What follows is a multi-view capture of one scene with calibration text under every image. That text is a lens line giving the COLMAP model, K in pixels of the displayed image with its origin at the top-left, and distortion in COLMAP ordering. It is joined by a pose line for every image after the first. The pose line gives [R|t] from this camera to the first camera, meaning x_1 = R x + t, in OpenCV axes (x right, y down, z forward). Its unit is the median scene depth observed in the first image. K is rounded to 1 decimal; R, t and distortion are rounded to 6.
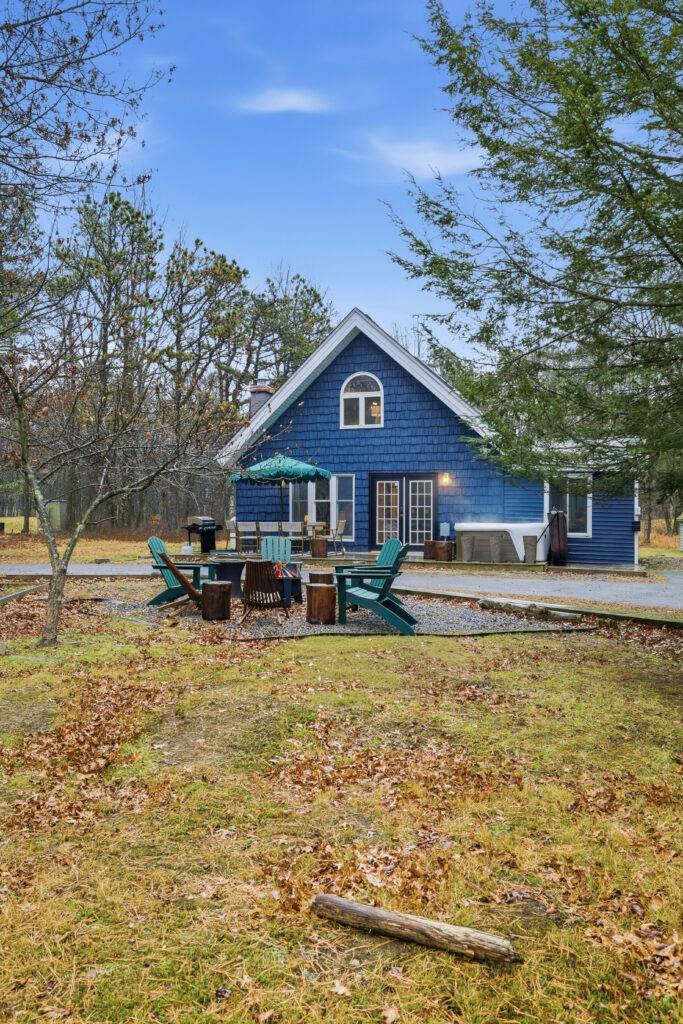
lens RADIAL K [[564.4, 0, 341.5], [0, 564.4, 512.0], [0, 0, 1]] dist [-0.000069, -0.000005]
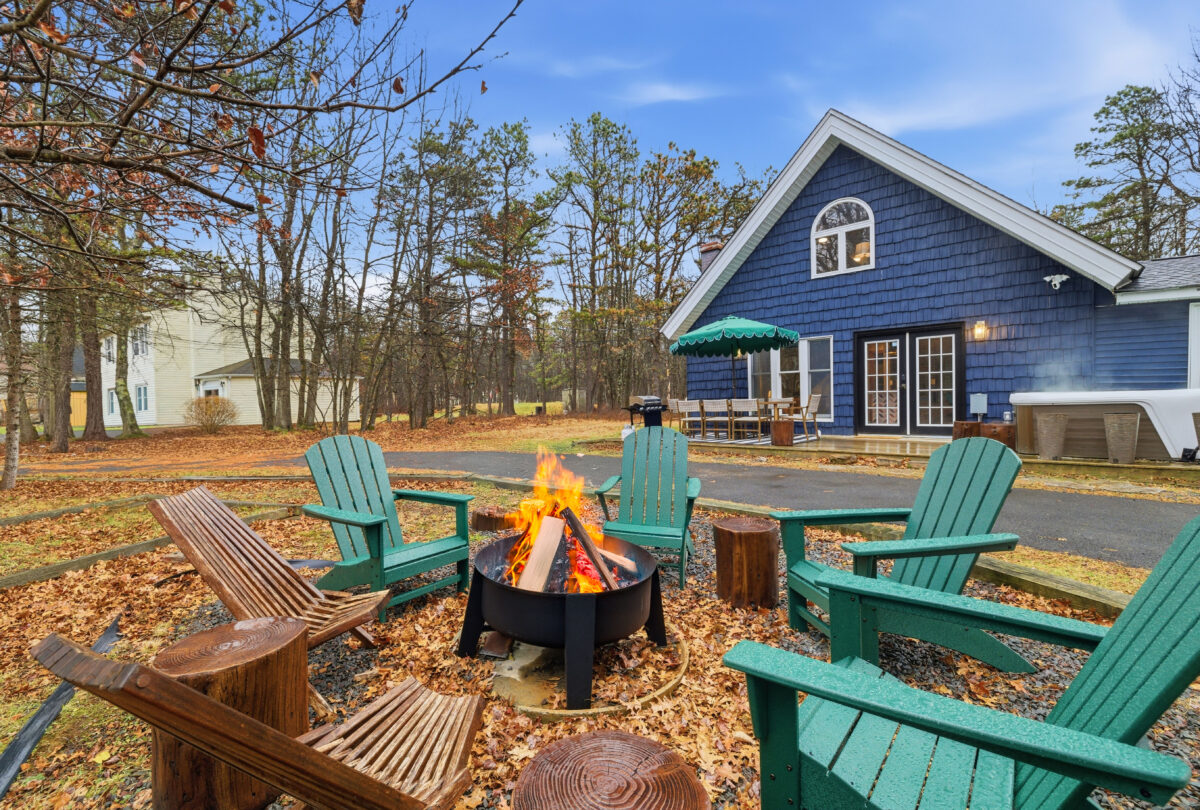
lens RADIAL K [[514.9, 0, 596.9], [0, 514.9, 416.3], [0, 0, 1]] dist [0.009725, -0.000582]
pose [[0.918368, -0.014962, -0.395445, 0.004630], [0.033650, 0.998618, 0.040365, 0.005131], [0.394295, -0.050377, 0.917602, 0.218948]]
